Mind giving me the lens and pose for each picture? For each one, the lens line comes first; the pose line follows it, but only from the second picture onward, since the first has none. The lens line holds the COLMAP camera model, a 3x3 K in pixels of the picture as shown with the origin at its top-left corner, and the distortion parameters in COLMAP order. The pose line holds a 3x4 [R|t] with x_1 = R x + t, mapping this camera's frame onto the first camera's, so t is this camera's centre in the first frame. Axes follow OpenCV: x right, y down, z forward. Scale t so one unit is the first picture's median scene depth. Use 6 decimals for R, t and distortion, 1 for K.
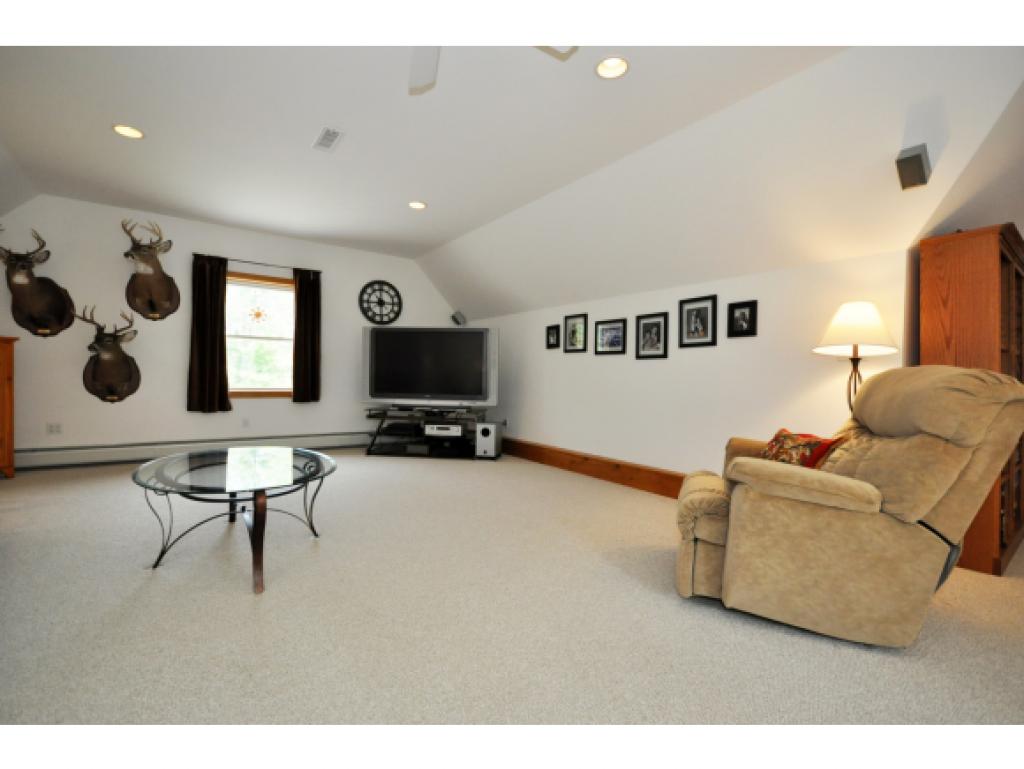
lens RADIAL K [[453.5, 0, 510.4], [0, 453.5, 383.4], [0, 0, 1]] dist [-0.002588, -0.000588]
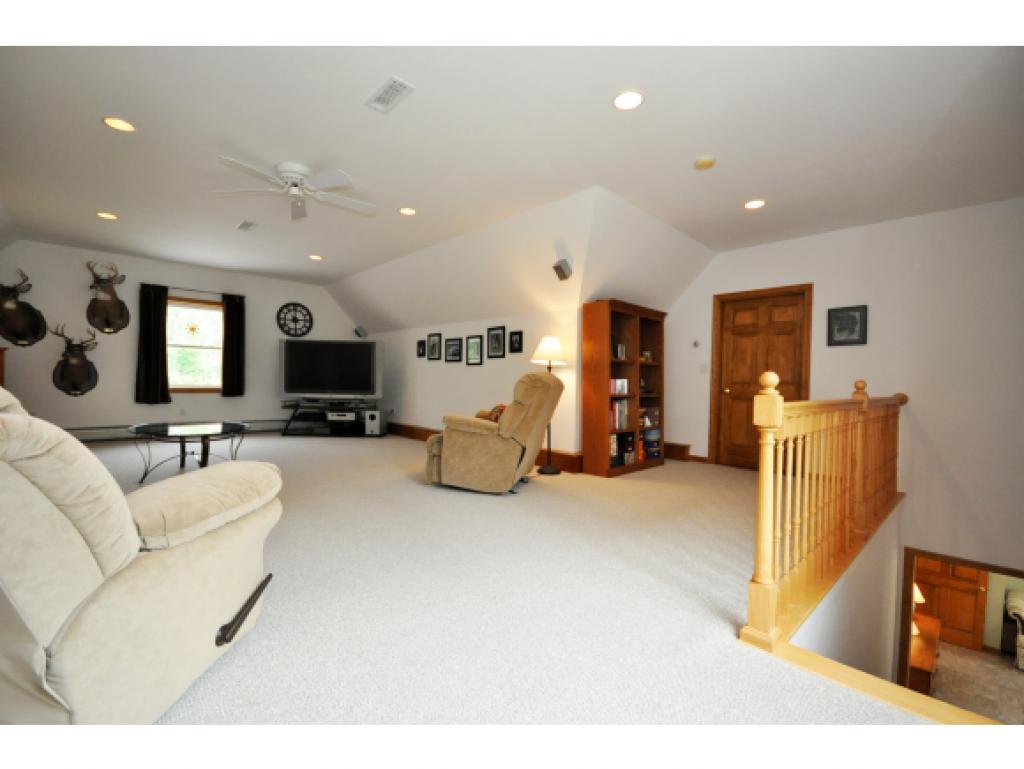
lens RADIAL K [[453.5, 0, 515.6], [0, 453.5, 385.2], [0, 0, 1]] dist [-0.002588, -0.000588]
pose [[0.991488, -0.000937, 0.130193, 0.218623], [0.000820, 0.999999, 0.000955, 0.010370], [-0.130194, -0.000841, 0.991488, -0.468686]]
